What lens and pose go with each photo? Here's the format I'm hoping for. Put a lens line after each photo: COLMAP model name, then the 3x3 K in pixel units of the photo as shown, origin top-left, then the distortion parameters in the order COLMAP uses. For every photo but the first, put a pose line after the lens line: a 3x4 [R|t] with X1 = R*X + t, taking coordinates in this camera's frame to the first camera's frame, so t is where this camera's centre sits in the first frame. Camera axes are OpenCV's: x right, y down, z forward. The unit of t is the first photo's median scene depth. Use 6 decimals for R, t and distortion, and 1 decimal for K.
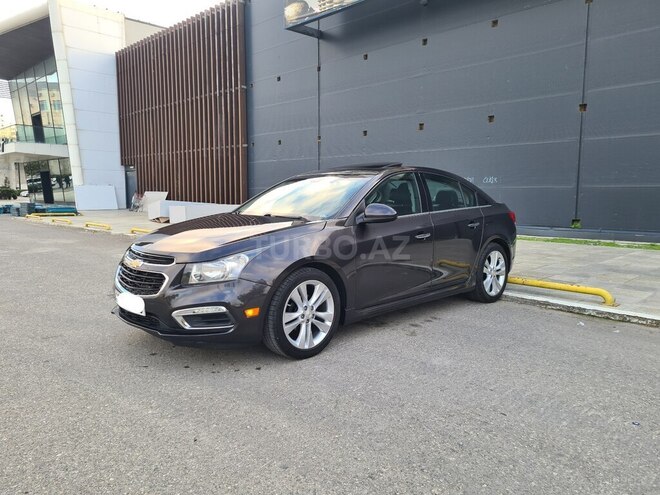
lens RADIAL K [[490.6, 0, 327.0], [0, 490.6, 240.3], [0, 0, 1]] dist [0.055751, -0.030944]
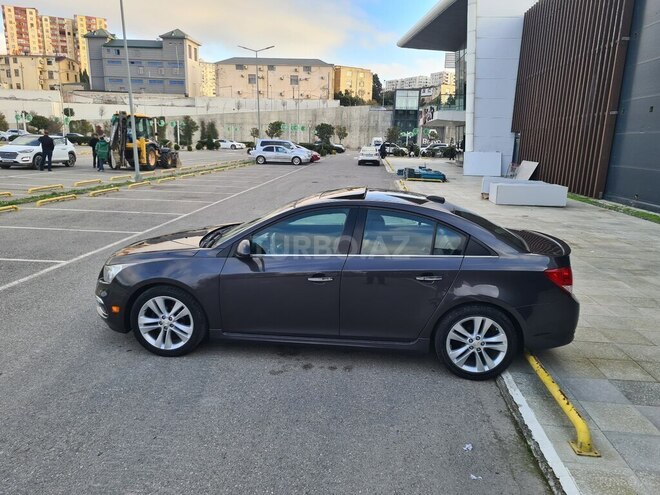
lens RADIAL K [[490.6, 0, 333.9], [0, 490.6, 259.3], [0, 0, 1]] dist [0.055751, -0.030944]
pose [[0.654558, 0.196616, -0.729997, 0.817311], [-0.105729, 0.979907, 0.169124, -0.190647], [0.748582, -0.033519, 0.662194, 0.370812]]
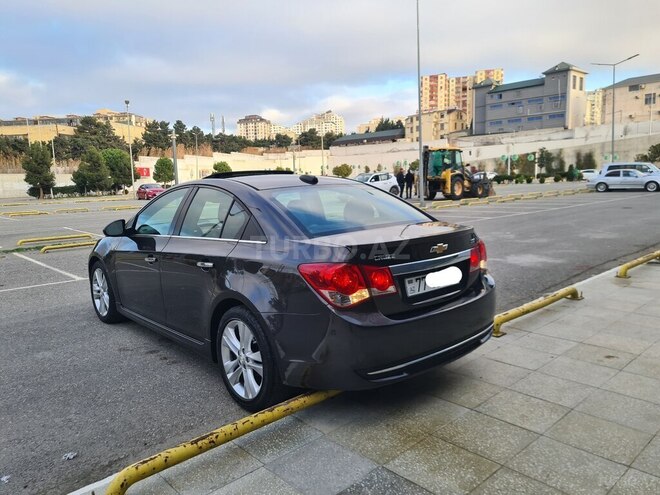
lens RADIAL K [[497.1, 0, 319.0], [0, 497.1, 238.8], [0, 0, 1]] dist [0.042421, -0.021425]
pose [[-0.047420, 0.121460, -0.991463, 1.006291], [-0.072828, 0.989517, 0.124705, -0.170576], [0.996217, 0.078120, -0.038078, 1.237461]]
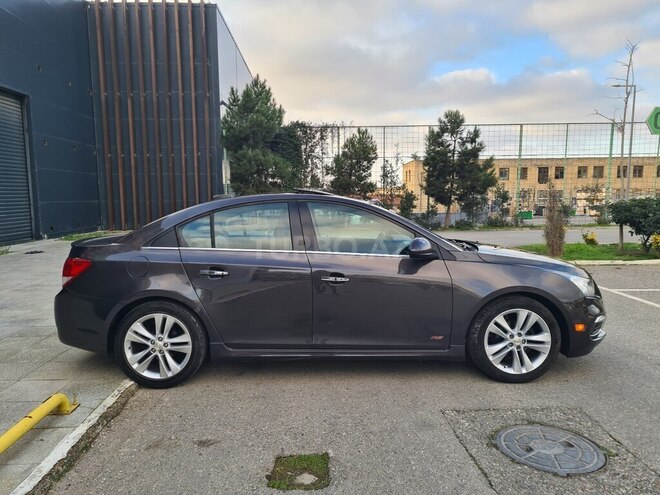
lens RADIAL K [[490.6, 0, 326.7], [0, 490.6, 248.9], [0, 0, 1]] dist [0.055751, -0.030944]
pose [[-0.727830, -0.066984, 0.682479, -0.575603], [0.078889, 0.980432, 0.180359, -0.221683], [-0.681205, 0.185111, -0.708303, 1.722873]]
